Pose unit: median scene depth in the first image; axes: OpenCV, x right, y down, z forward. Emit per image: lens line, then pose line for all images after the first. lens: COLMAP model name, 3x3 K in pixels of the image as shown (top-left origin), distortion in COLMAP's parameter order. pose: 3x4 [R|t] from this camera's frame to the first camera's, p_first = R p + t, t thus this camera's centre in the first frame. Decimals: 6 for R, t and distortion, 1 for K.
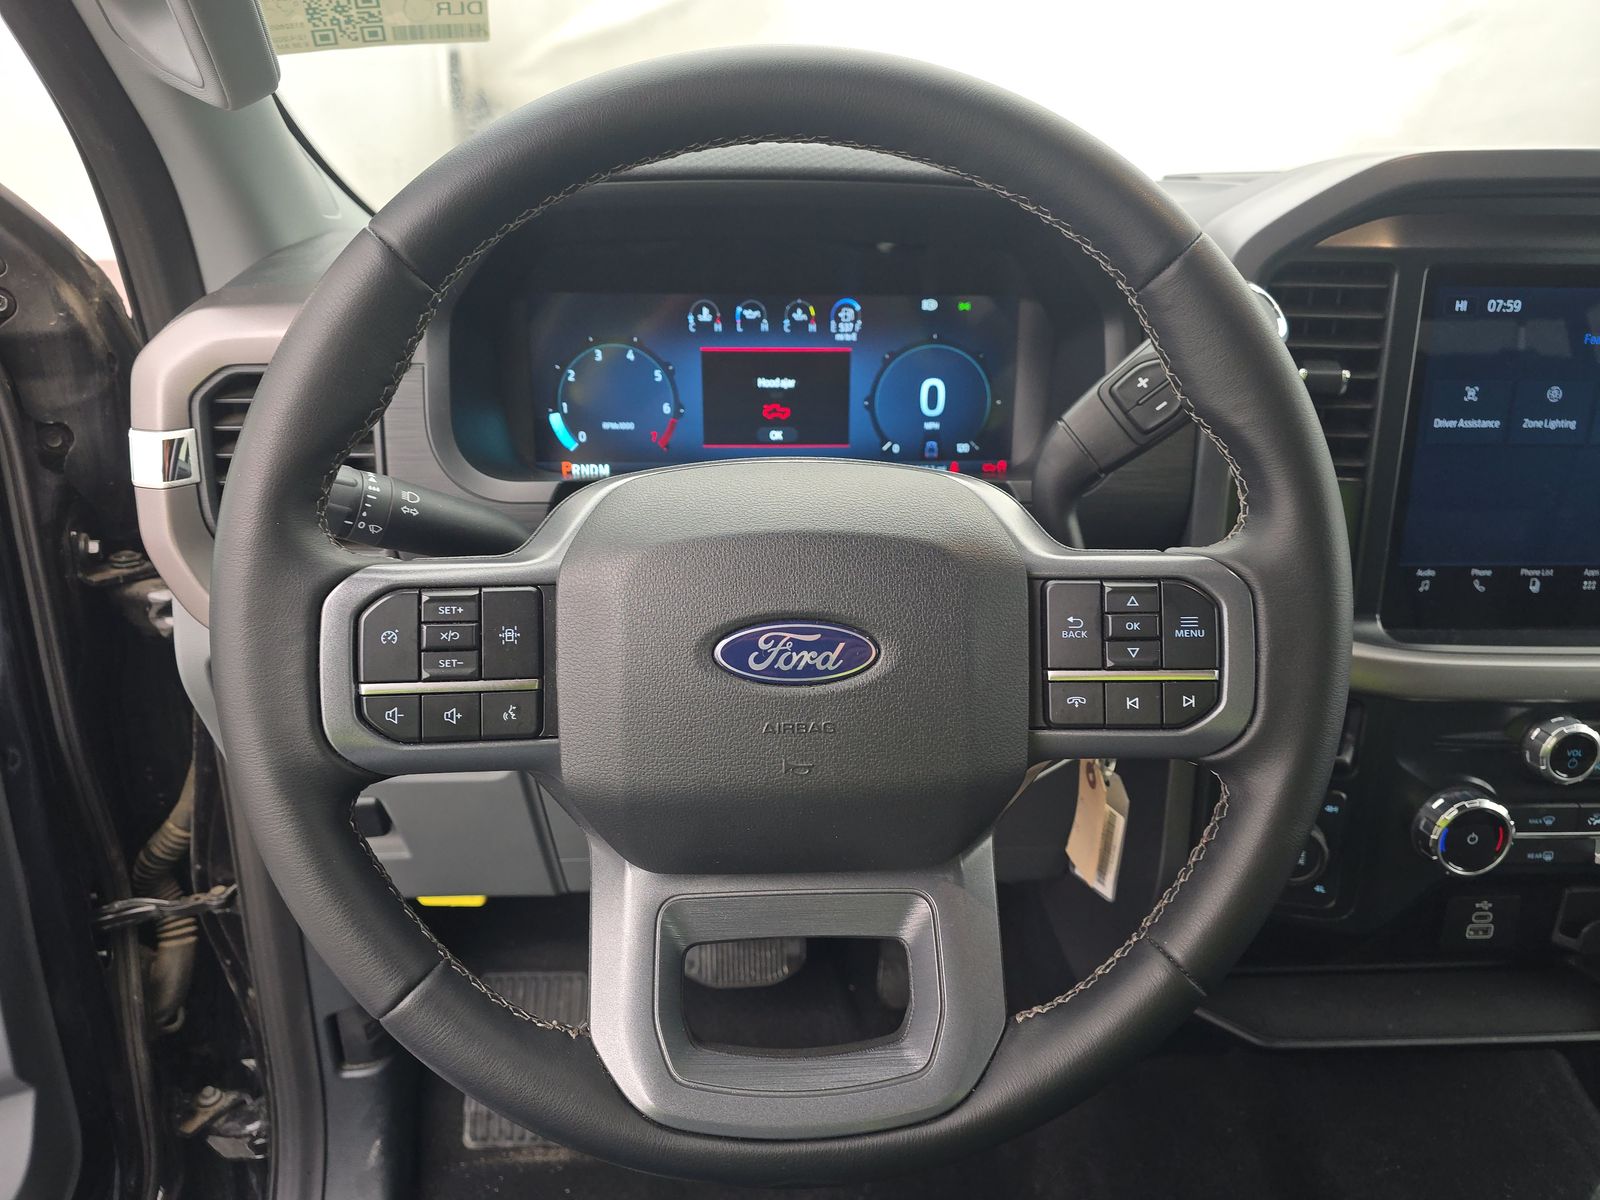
lens RADIAL K [[1052.8, 0, 800.0], [0, 1052.8, 600.0], [0, 0, 1]] dist [0.004020, 0.001882]
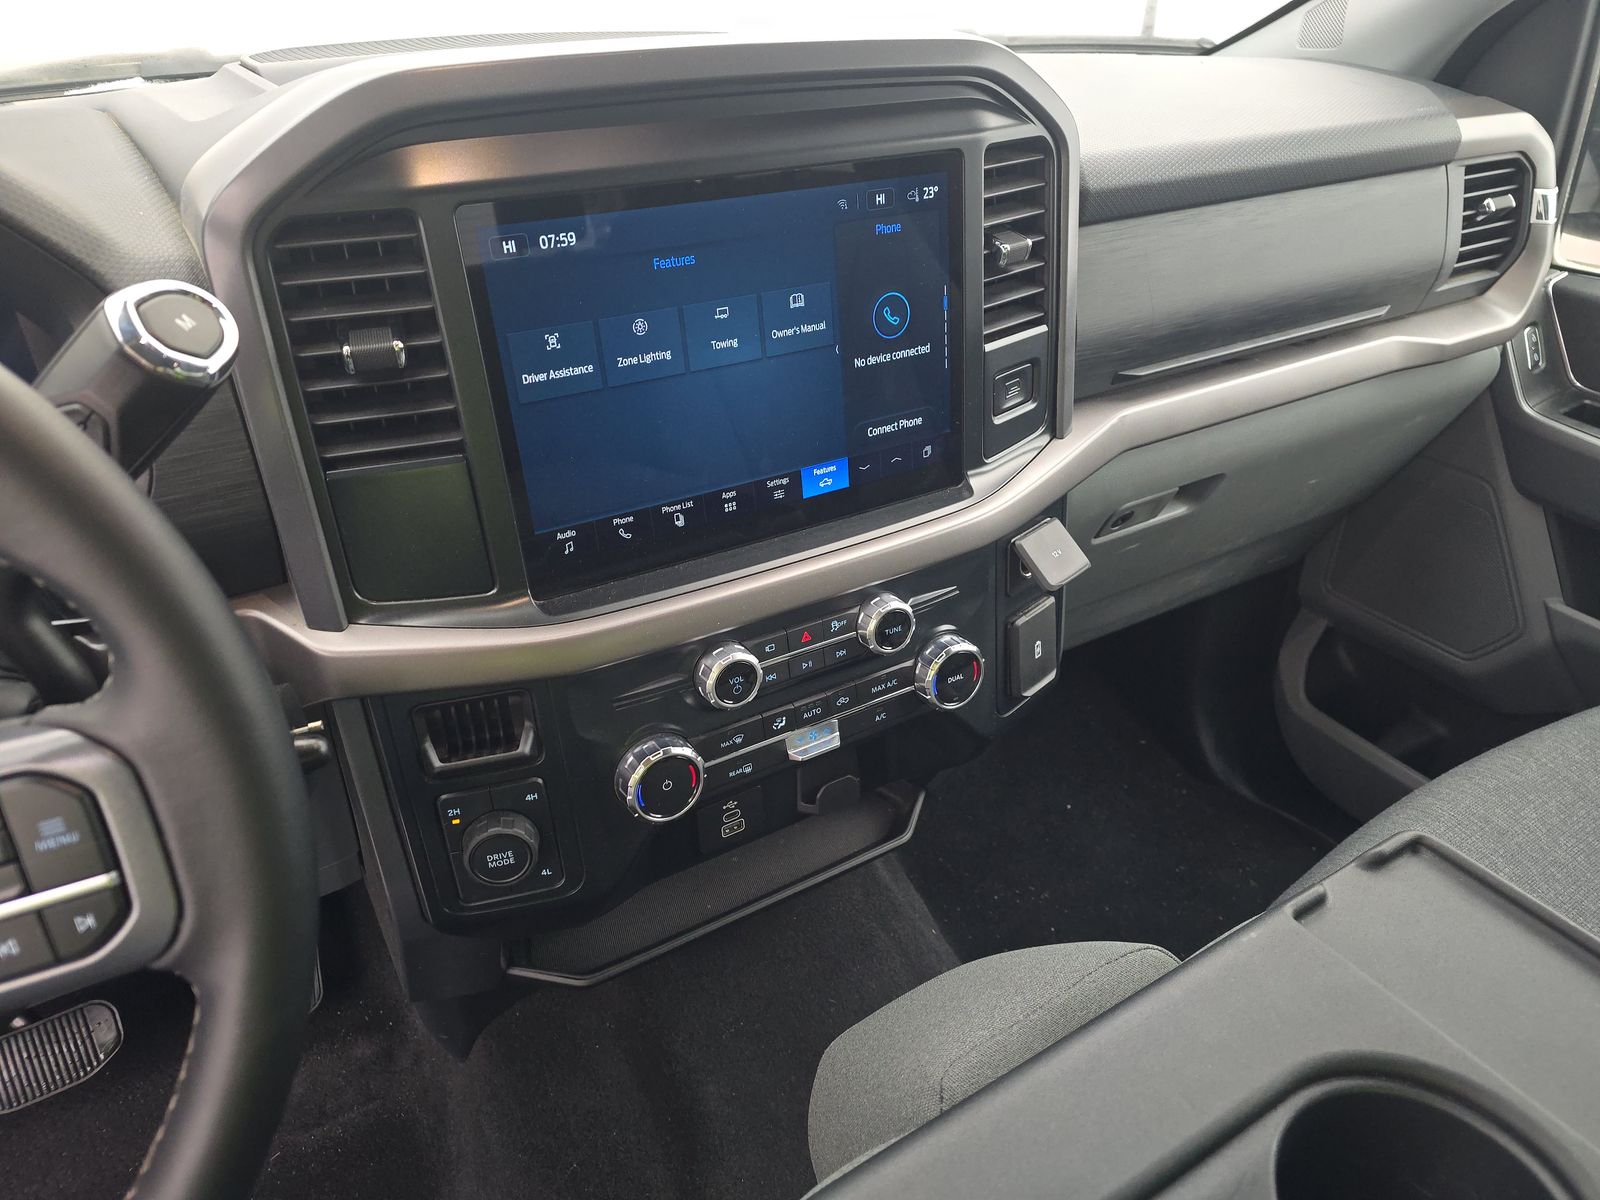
lens RADIAL K [[1052.8, 0, 800.0], [0, 1052.8, 600.0], [0, 0, 1]] dist [0.004020, 0.001882]
pose [[0.881973, -0.257756, 0.394570, 0.401450], [0.181139, 0.958280, 0.221108, -0.141340], [-0.435101, -0.123539, 0.891866, 0.075434]]
